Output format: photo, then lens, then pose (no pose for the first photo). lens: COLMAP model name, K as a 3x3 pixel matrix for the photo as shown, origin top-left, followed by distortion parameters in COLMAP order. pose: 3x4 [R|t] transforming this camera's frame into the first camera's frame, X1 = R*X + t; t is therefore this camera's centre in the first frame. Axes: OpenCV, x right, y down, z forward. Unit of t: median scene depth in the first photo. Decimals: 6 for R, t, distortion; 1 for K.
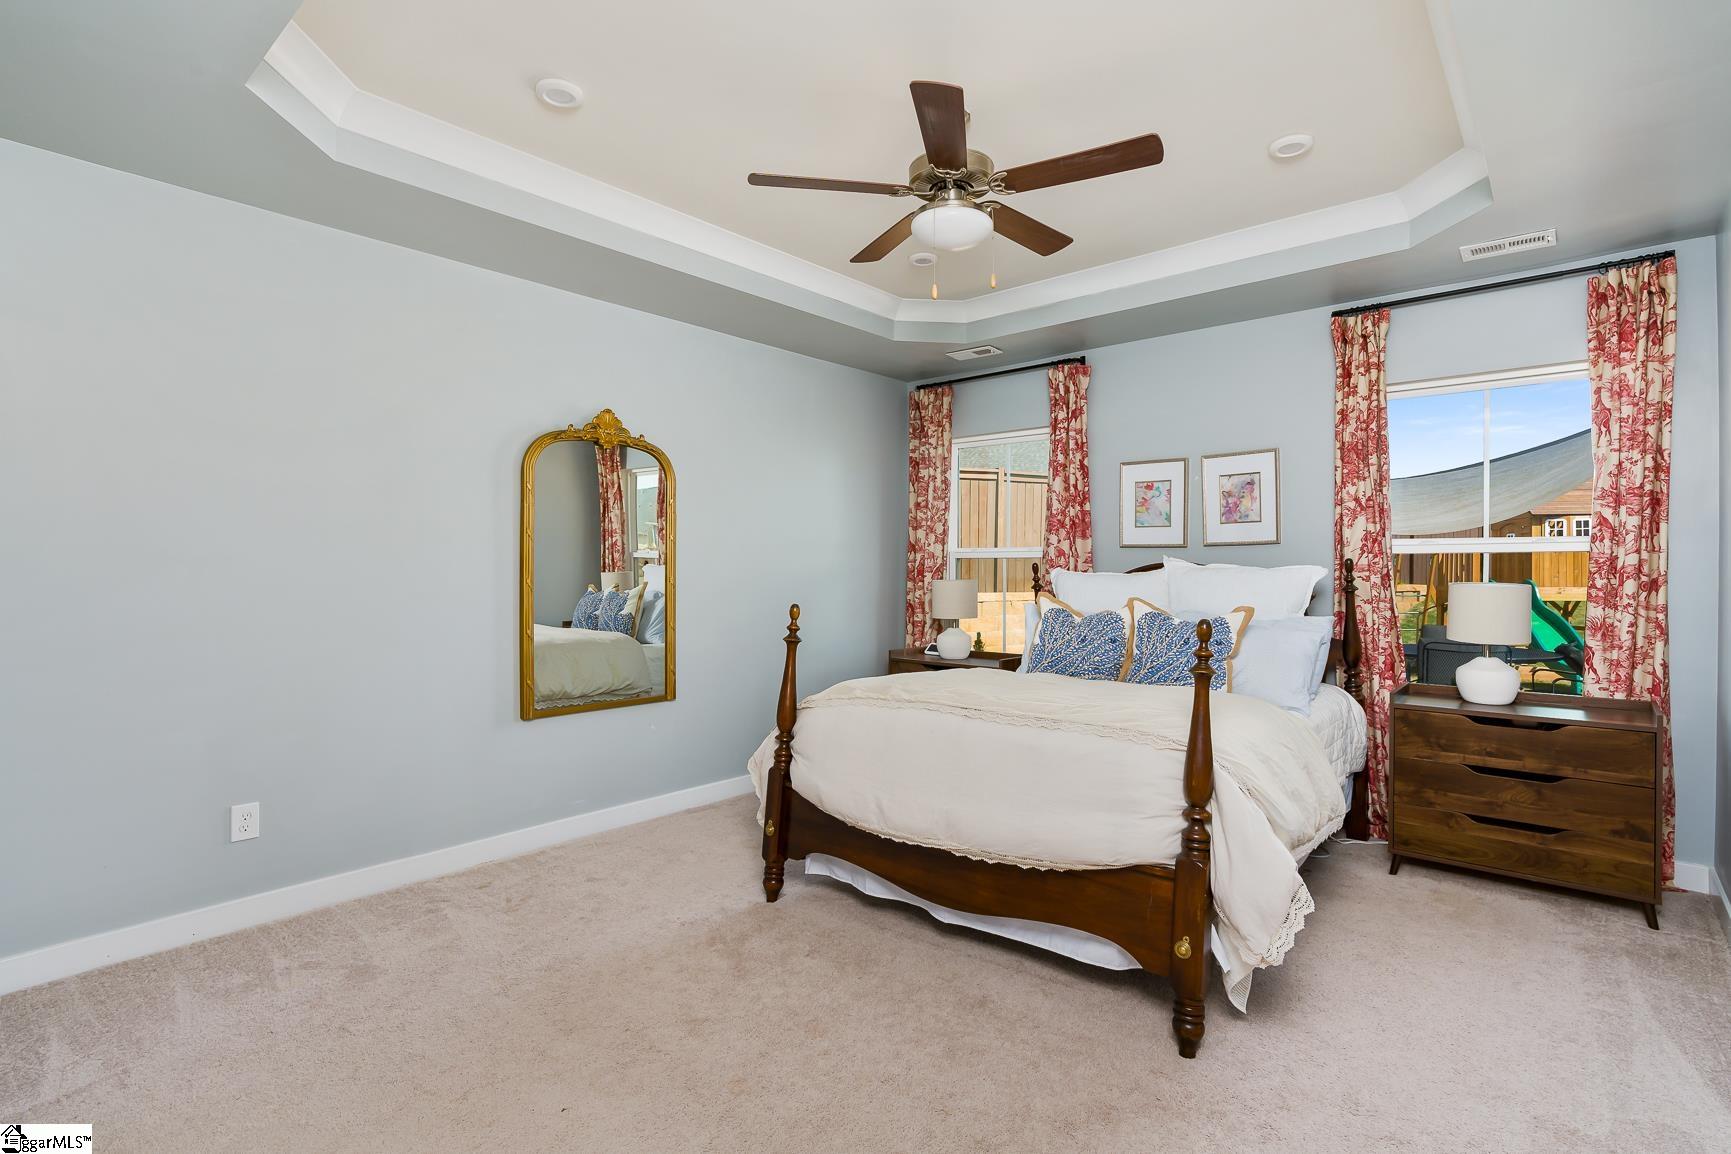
lens RADIAL K [[817.2, 0, 865.5], [0, 817.2, 577.0], [0, 0, 1]] dist [-0.001981, -0.000324]
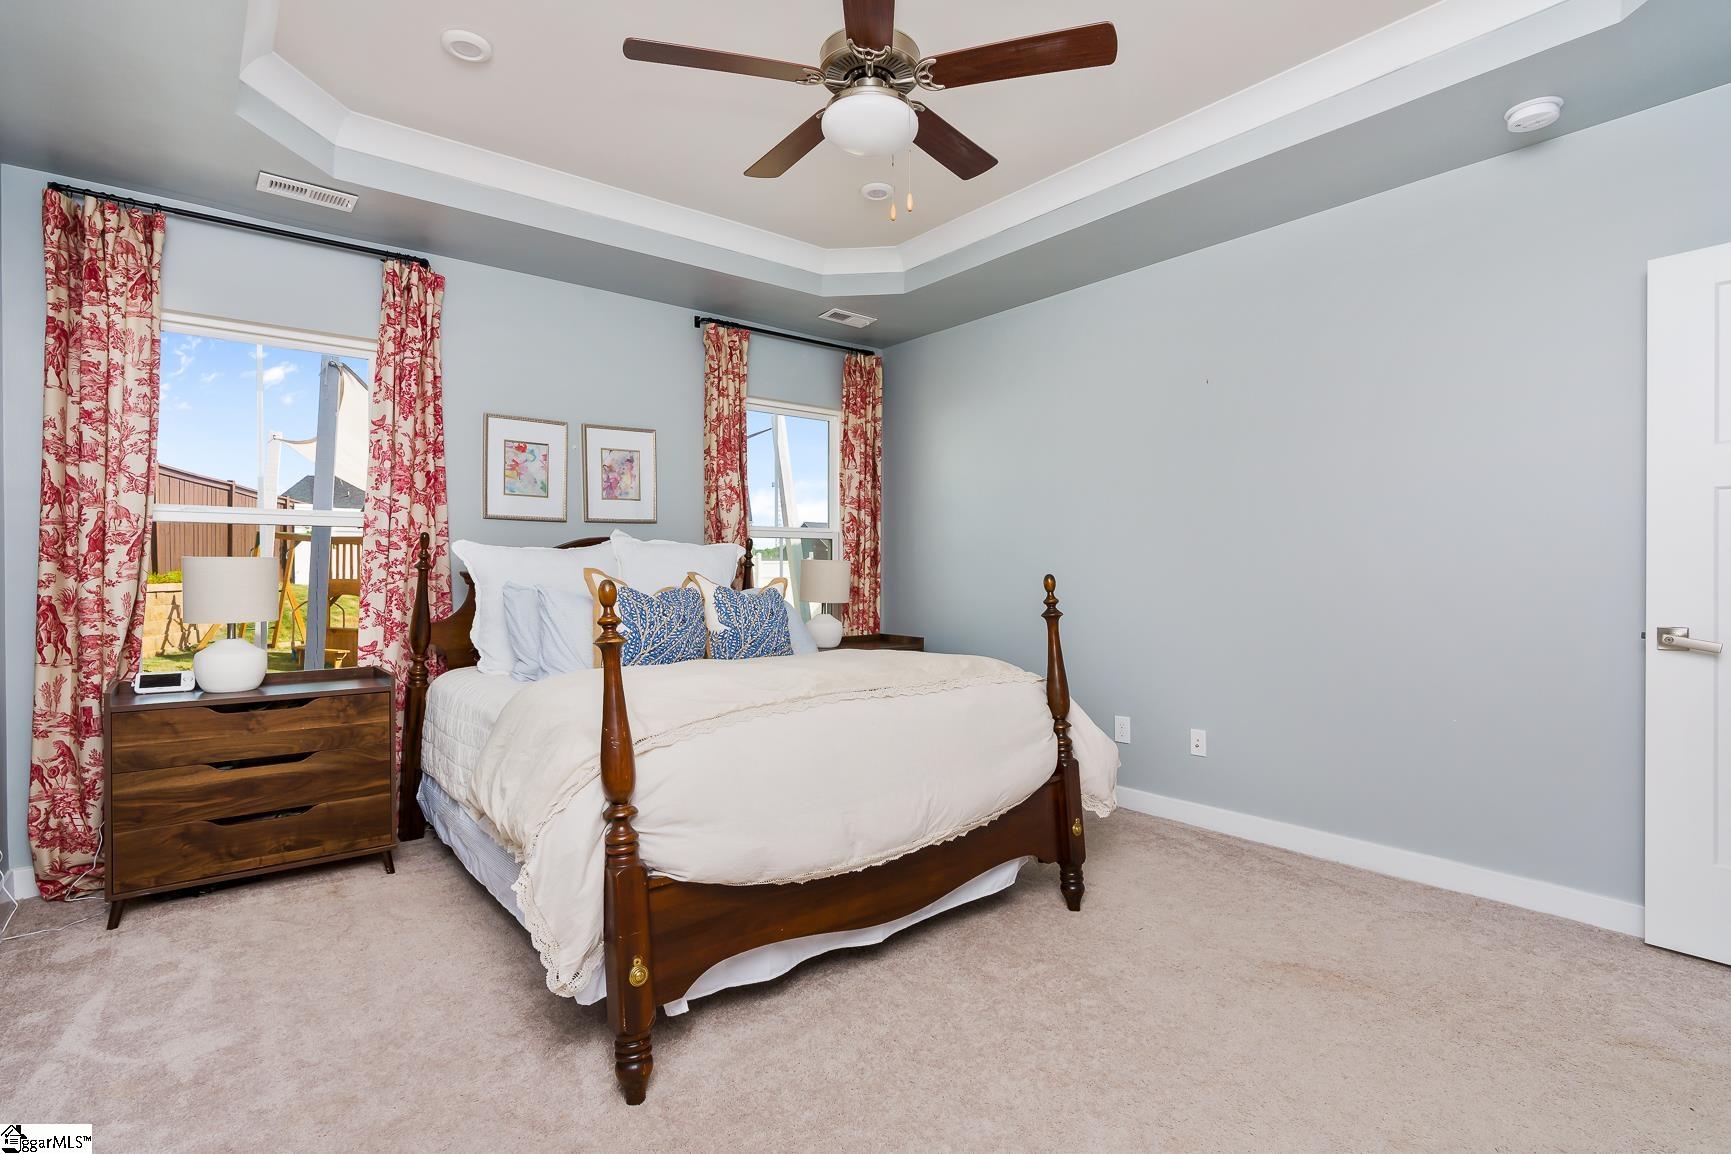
lens RADIAL K [[874.1, 0, 869.9], [0, 874.1, 560.9], [0, 0, 1]] dist [0.001287, -0.000056]
pose [[0.165471, 0.003535, 0.986208, -0.520137], [0.005161, 0.999977, -0.004451, 0.012777], [-0.986201, 0.005827, 0.165449, 0.536627]]
